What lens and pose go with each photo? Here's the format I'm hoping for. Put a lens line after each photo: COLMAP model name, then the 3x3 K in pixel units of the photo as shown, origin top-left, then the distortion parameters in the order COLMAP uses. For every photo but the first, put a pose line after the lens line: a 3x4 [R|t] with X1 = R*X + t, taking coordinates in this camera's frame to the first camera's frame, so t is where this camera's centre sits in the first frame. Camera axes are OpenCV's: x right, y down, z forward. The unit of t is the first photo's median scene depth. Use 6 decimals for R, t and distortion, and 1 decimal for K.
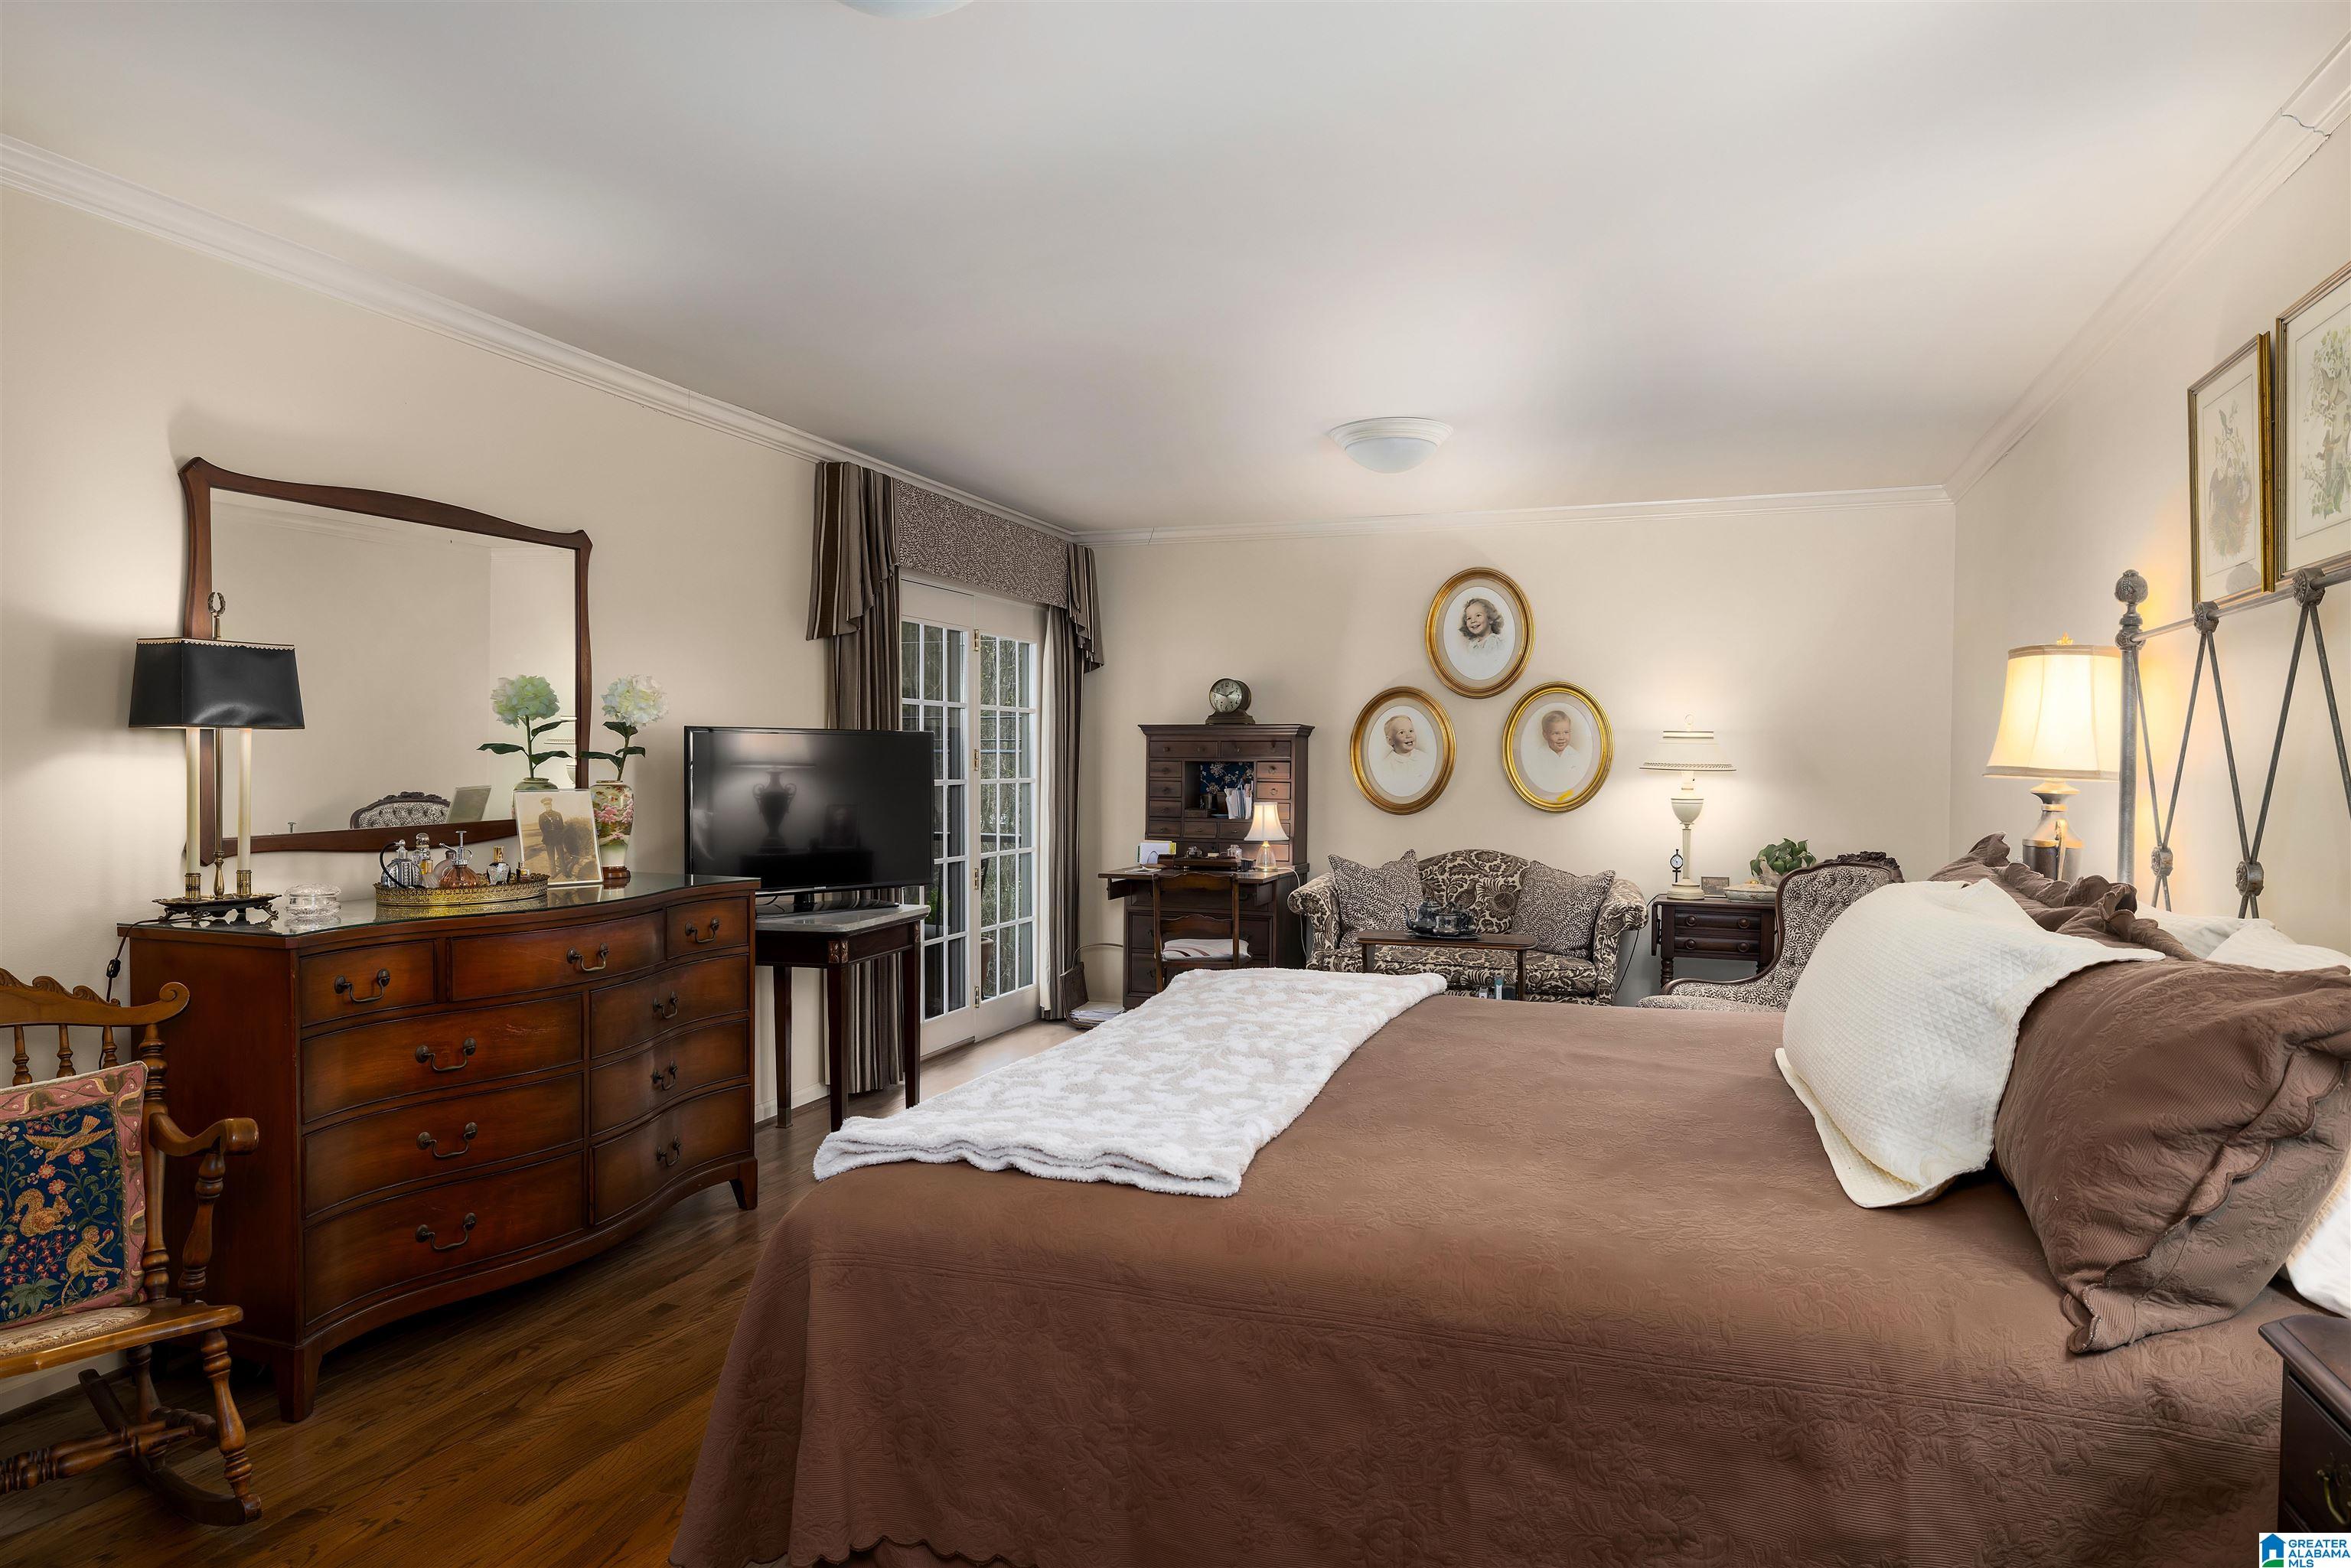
lens RADIAL K [[1435.4, 0, 1172.3], [0, 1435.4, 783.5], [0, 0, 1]] dist [-0.001032, 0.002153]
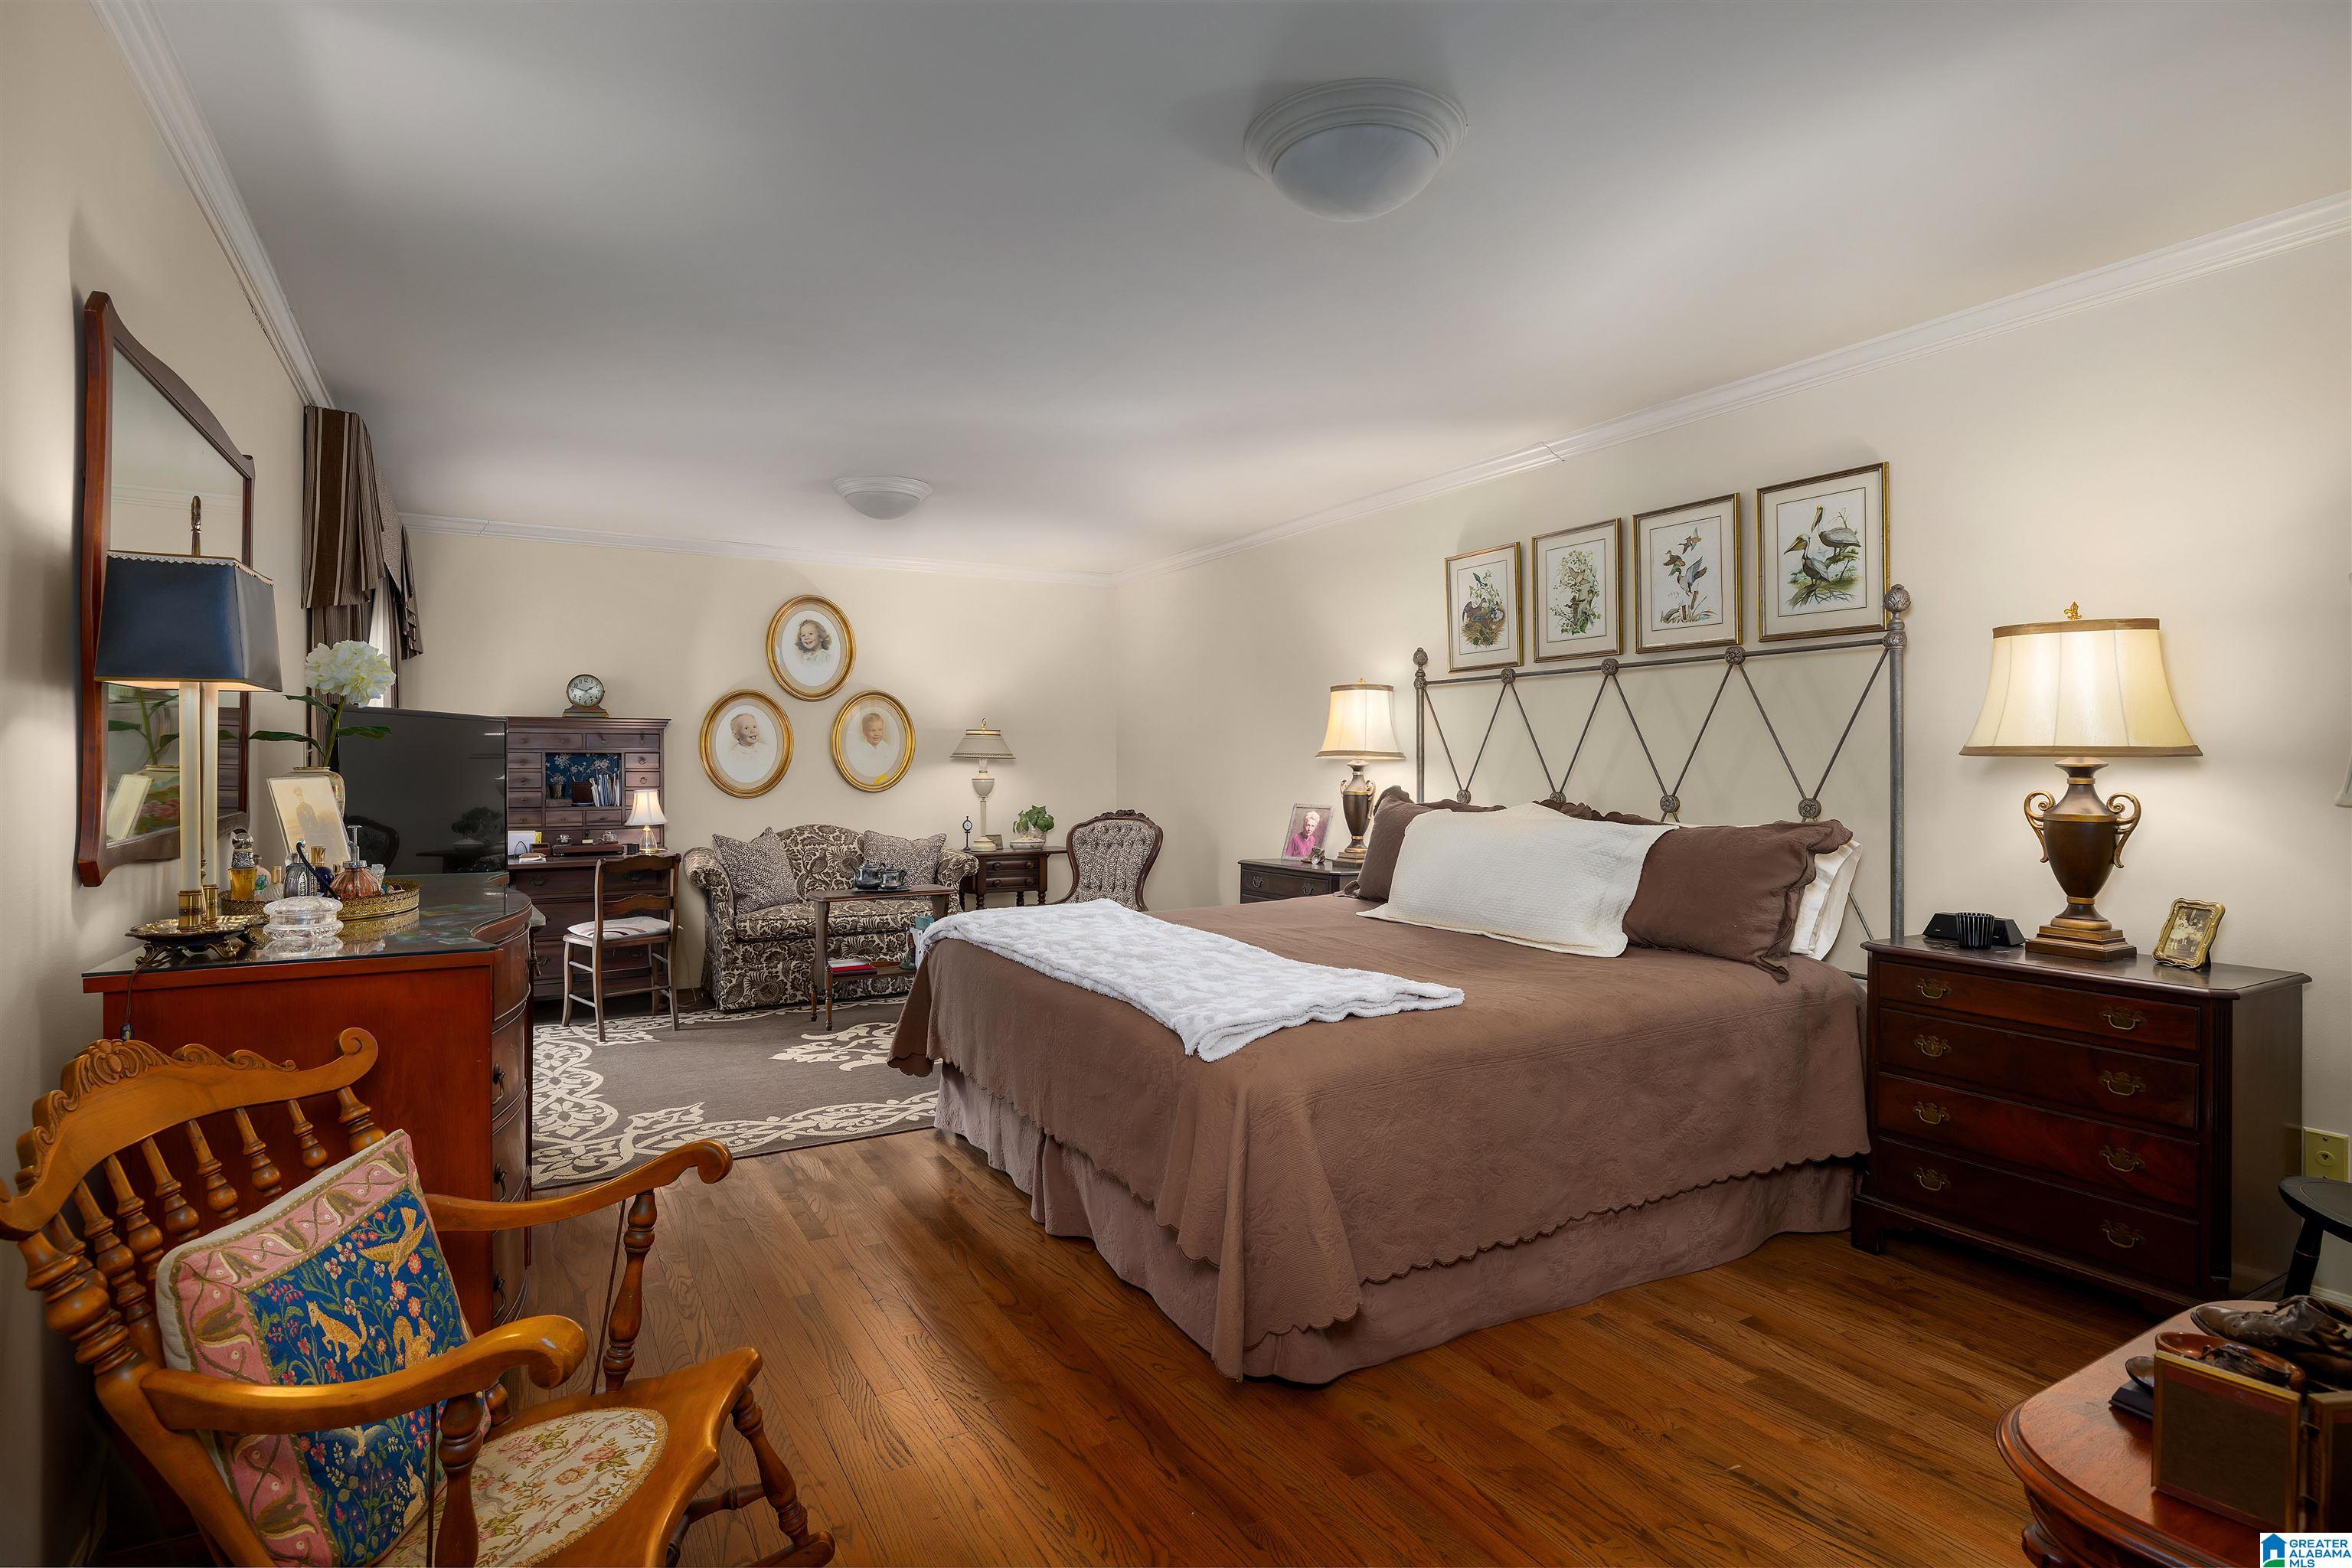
lens RADIAL K [[1178.3, 0, 1177.4], [0, 1178.3, 770.4], [0, 0, 1]] dist [-0.003976, -0.000563]
pose [[0.642488, -0.010008, 0.766230, -0.369378], [0.015898, 0.999874, -0.000270, 0.005167], [-0.766131, 0.012355, 0.642566, 0.117778]]
